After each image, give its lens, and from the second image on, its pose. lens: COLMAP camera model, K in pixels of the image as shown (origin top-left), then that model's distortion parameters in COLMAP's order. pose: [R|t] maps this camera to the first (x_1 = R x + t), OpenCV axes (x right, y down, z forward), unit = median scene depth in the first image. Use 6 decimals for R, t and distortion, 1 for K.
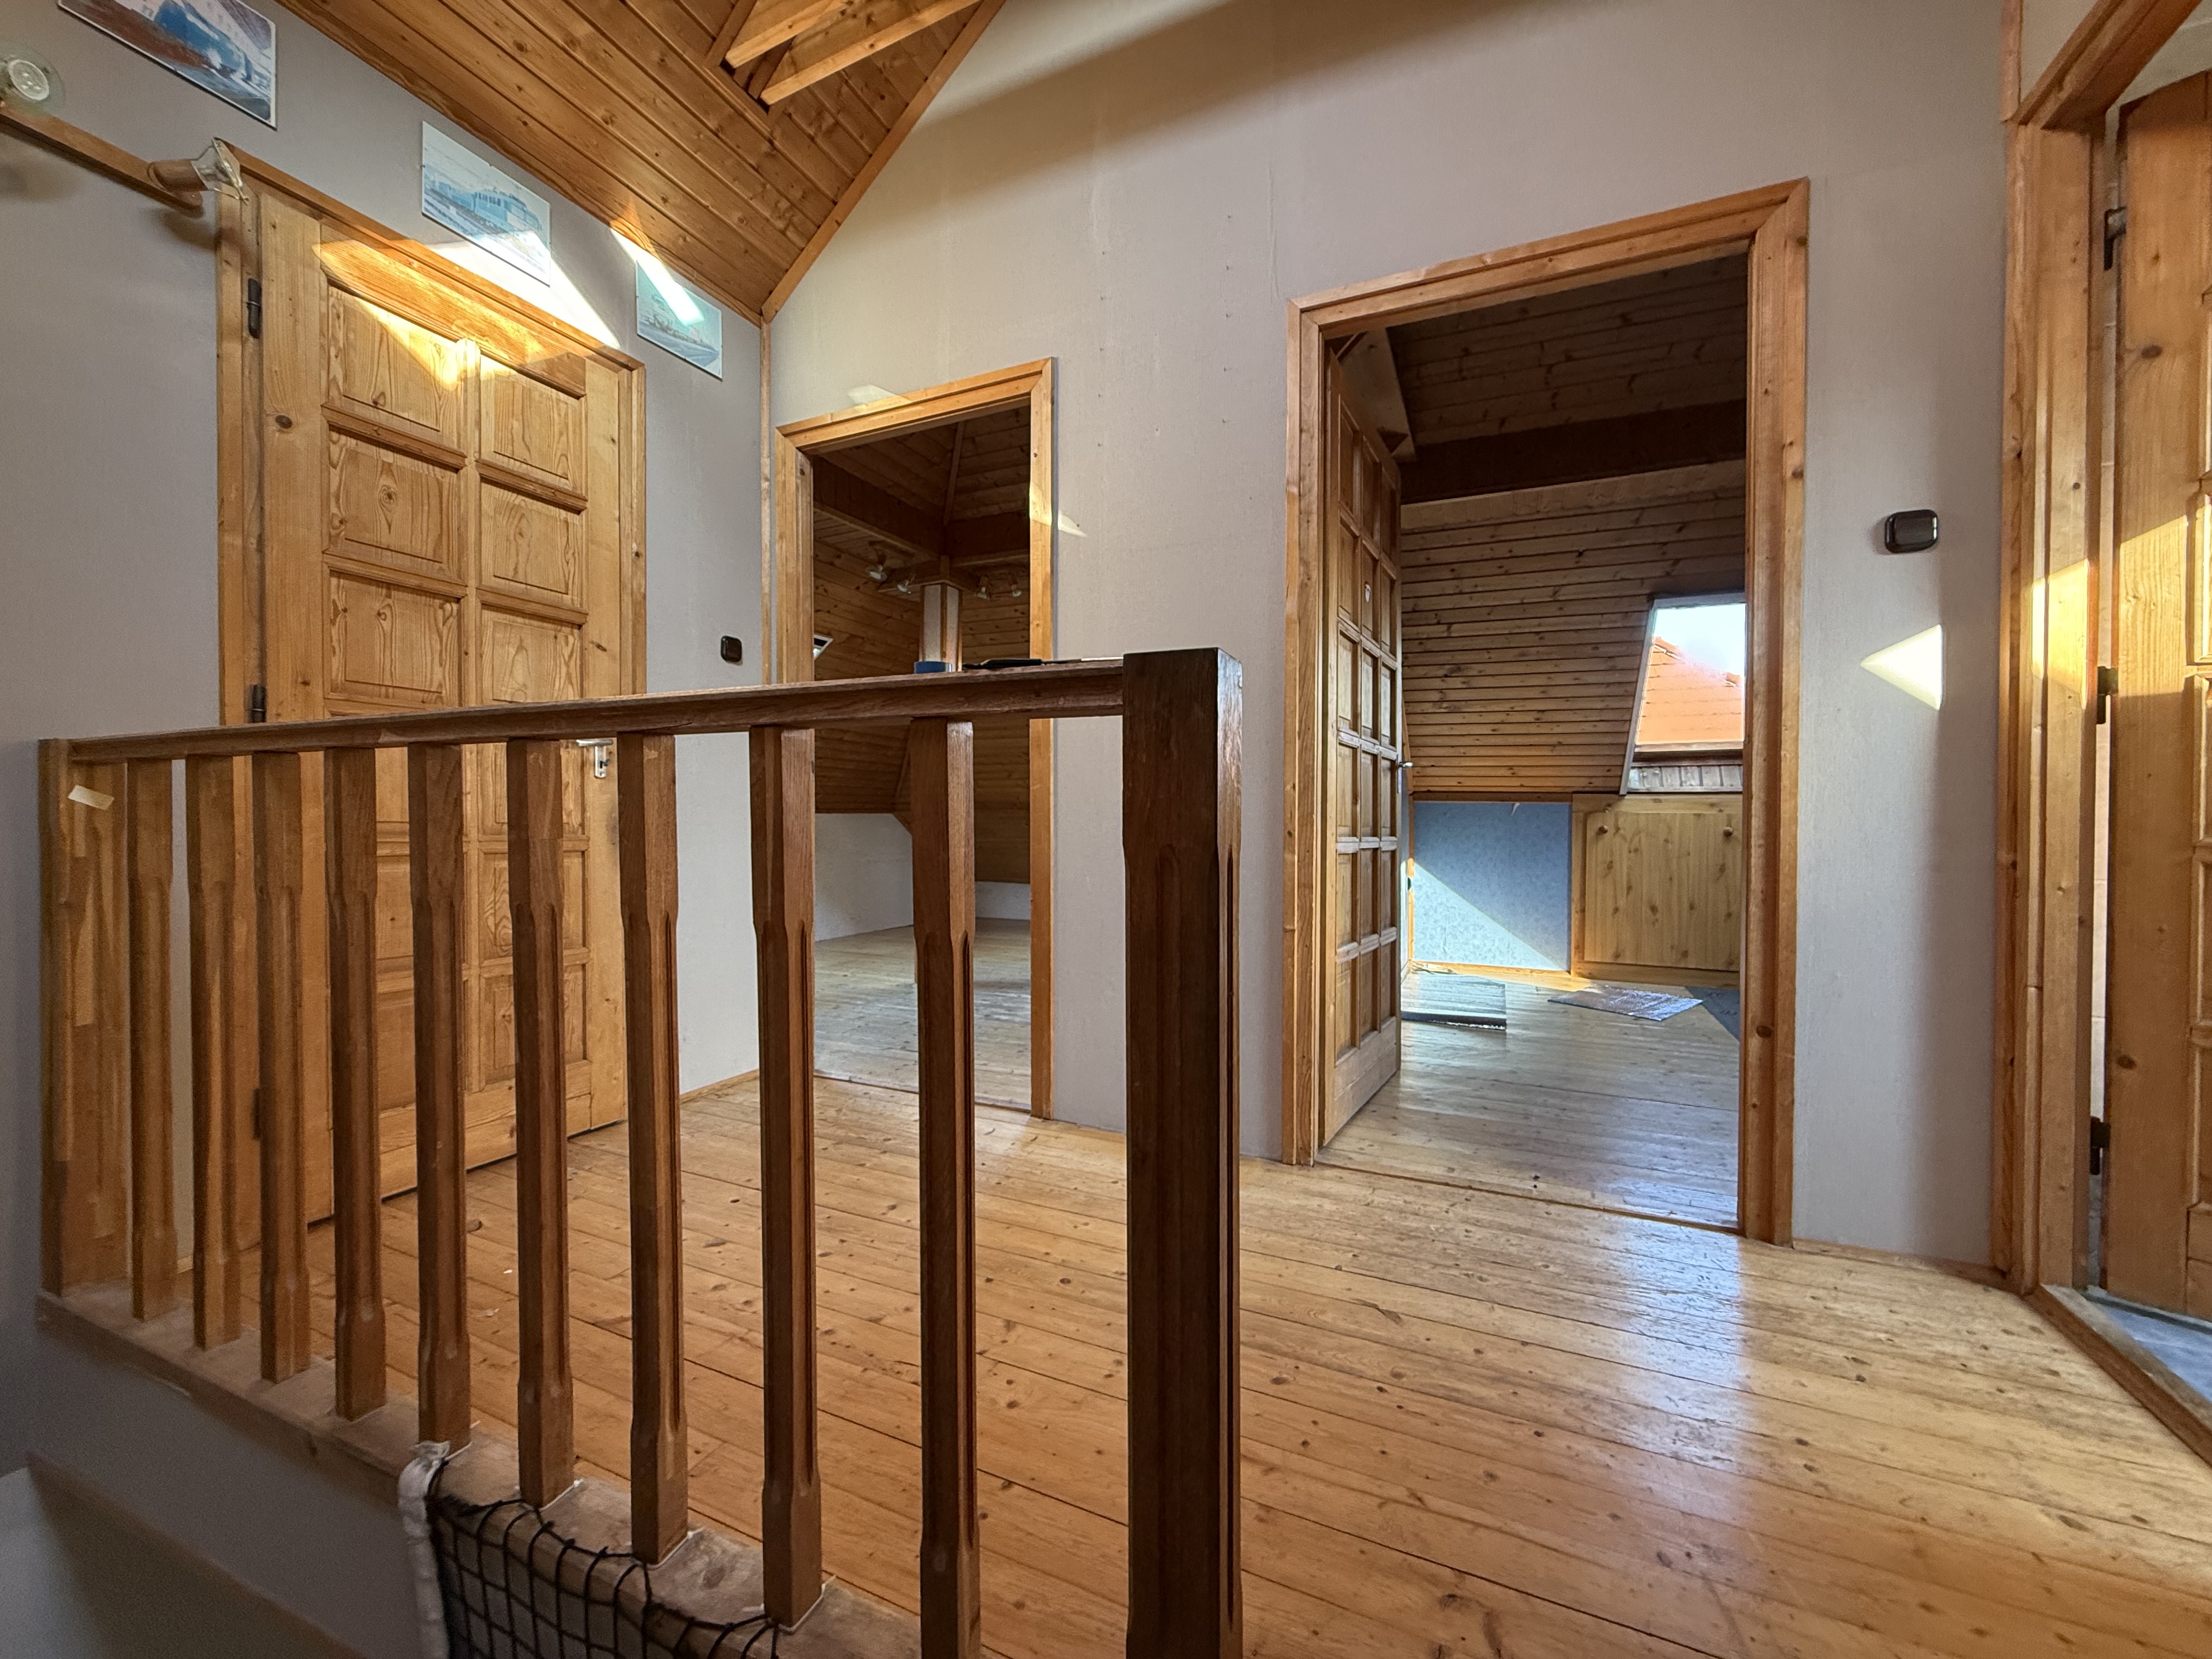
lens RADIAL K [[877.2, 0, 1108.4], [0, 877.2, 830.1], [0, 0, 1]] dist [0.001715, 0.000264]
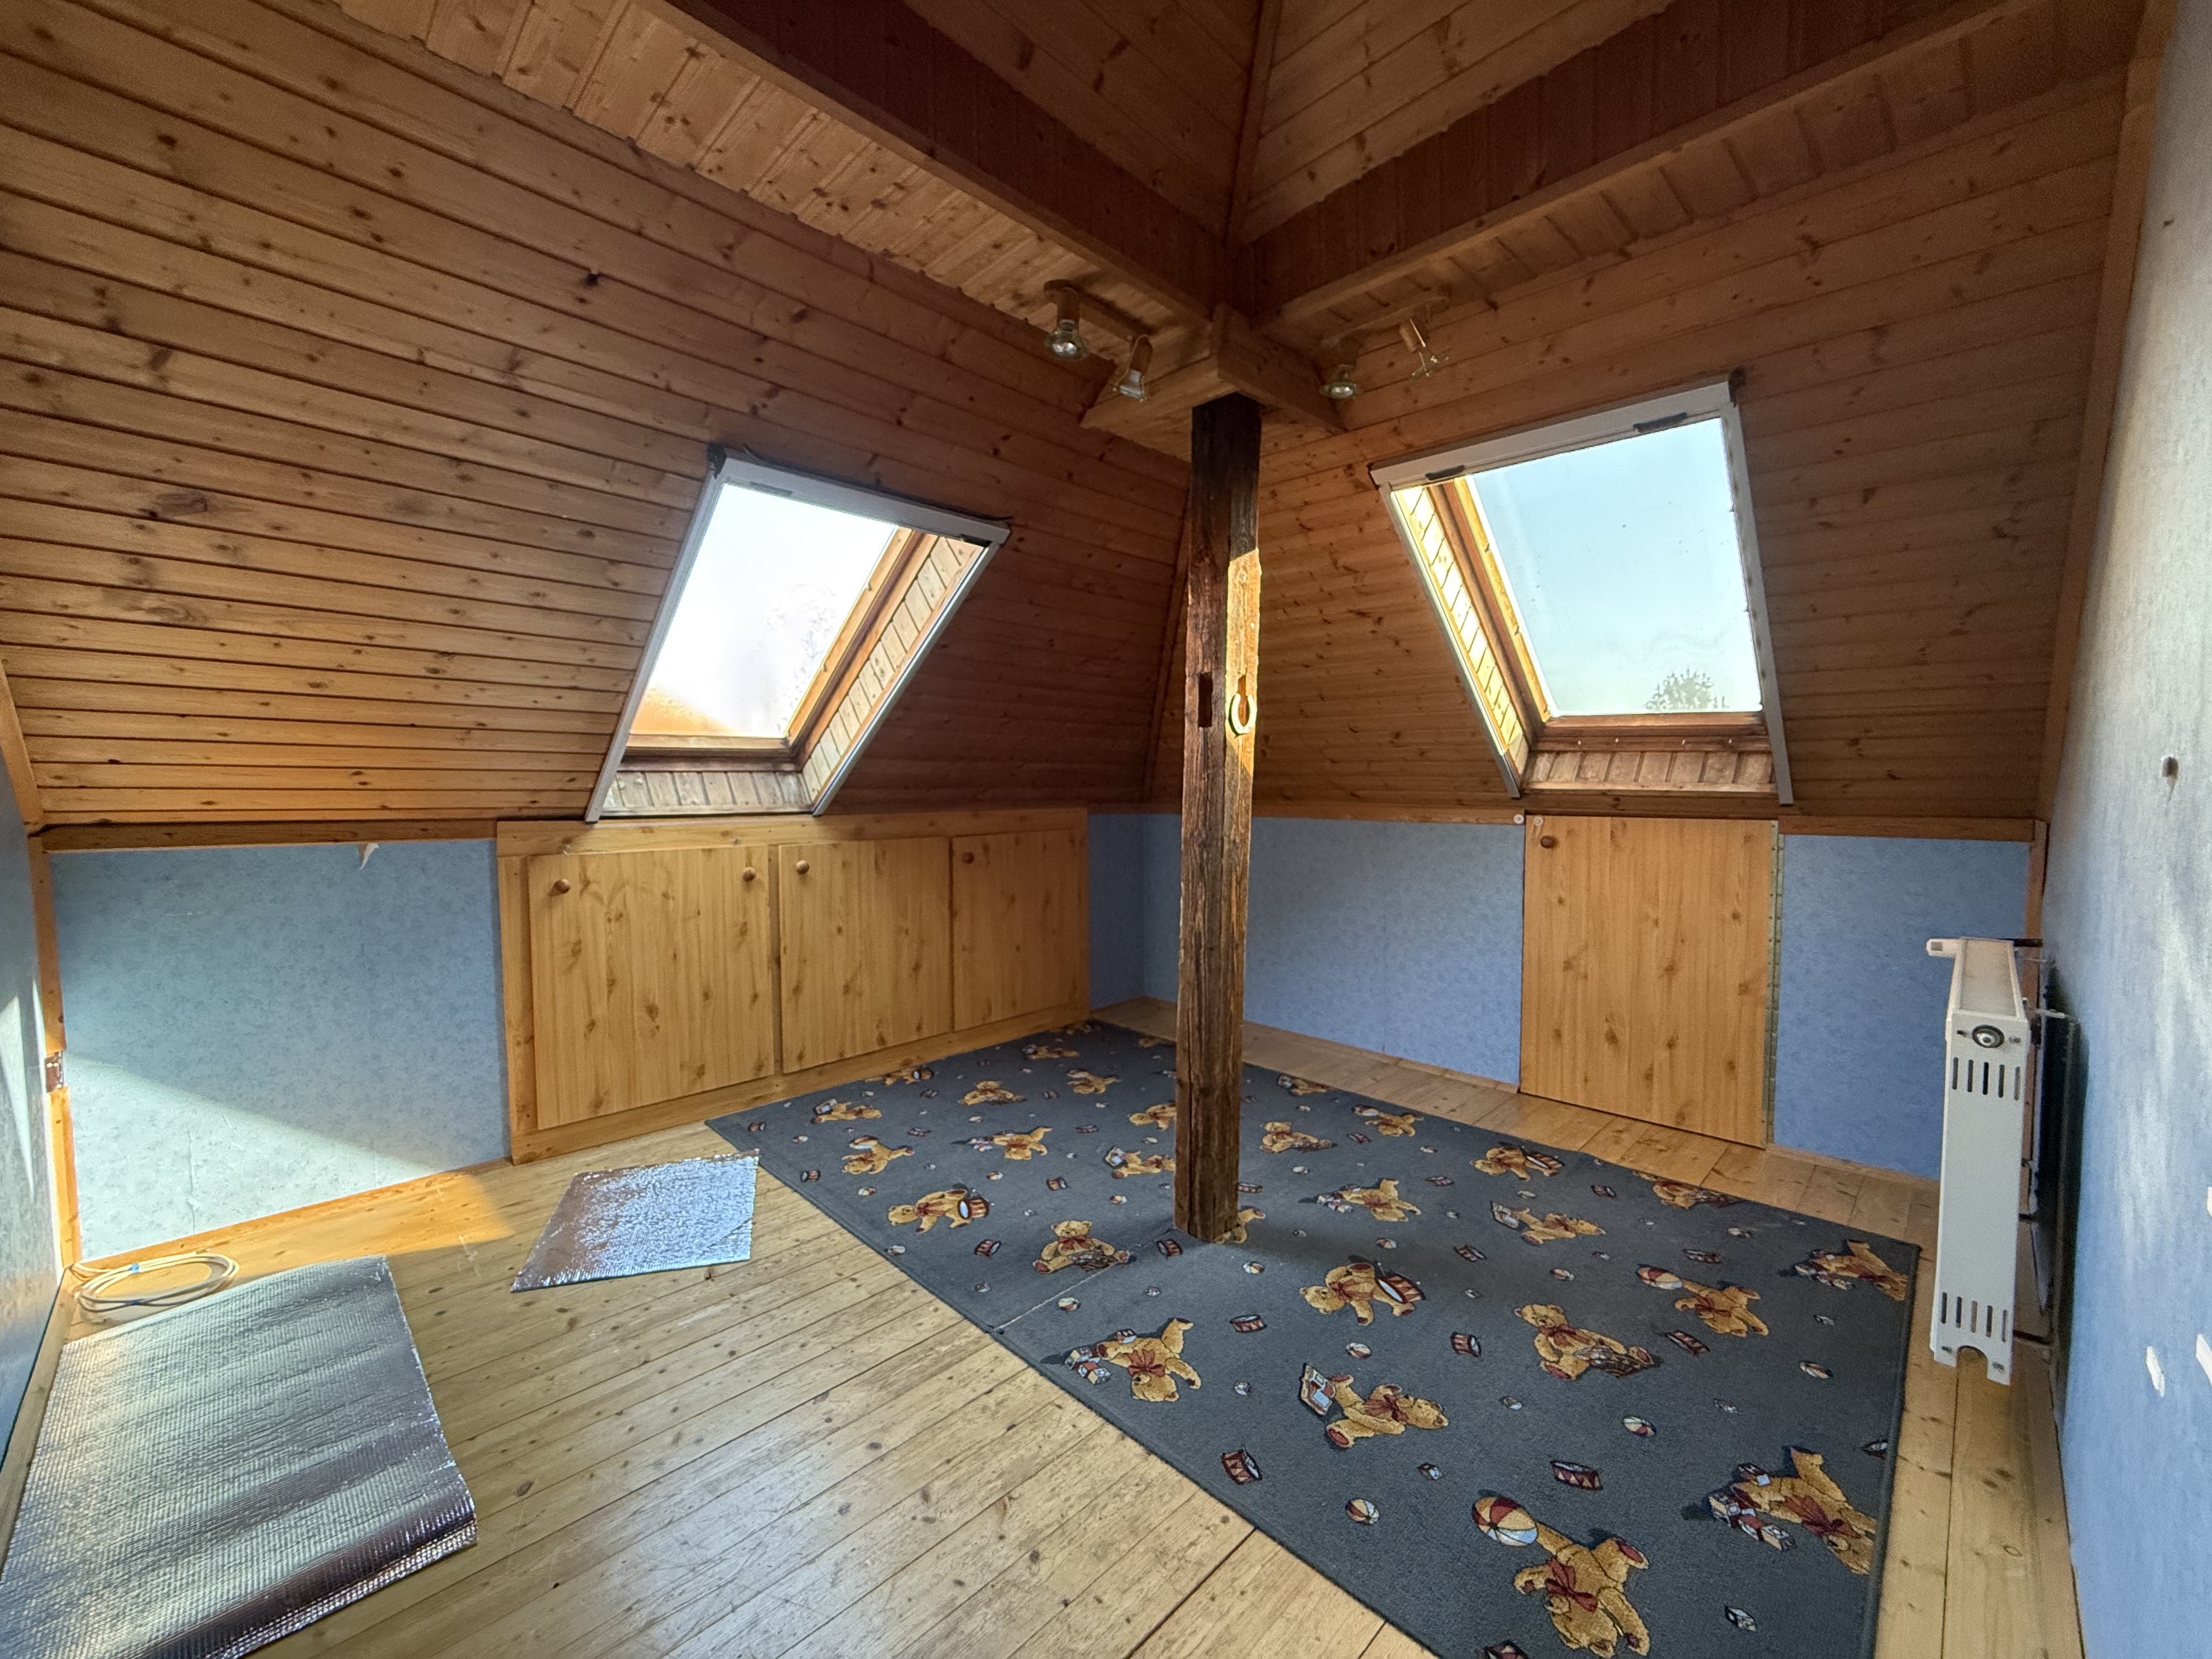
lens RADIAL K [[877.2, 0, 1097.3], [0, 877.2, 834.3], [0, 0, 1]] dist [0.001715, 0.000264]
pose [[0.354097, -0.062614, 0.933110, 0.177841], [0.019256, 0.998033, 0.059663, -0.060841], [-0.935010, -0.003159, 0.354606, 0.506698]]
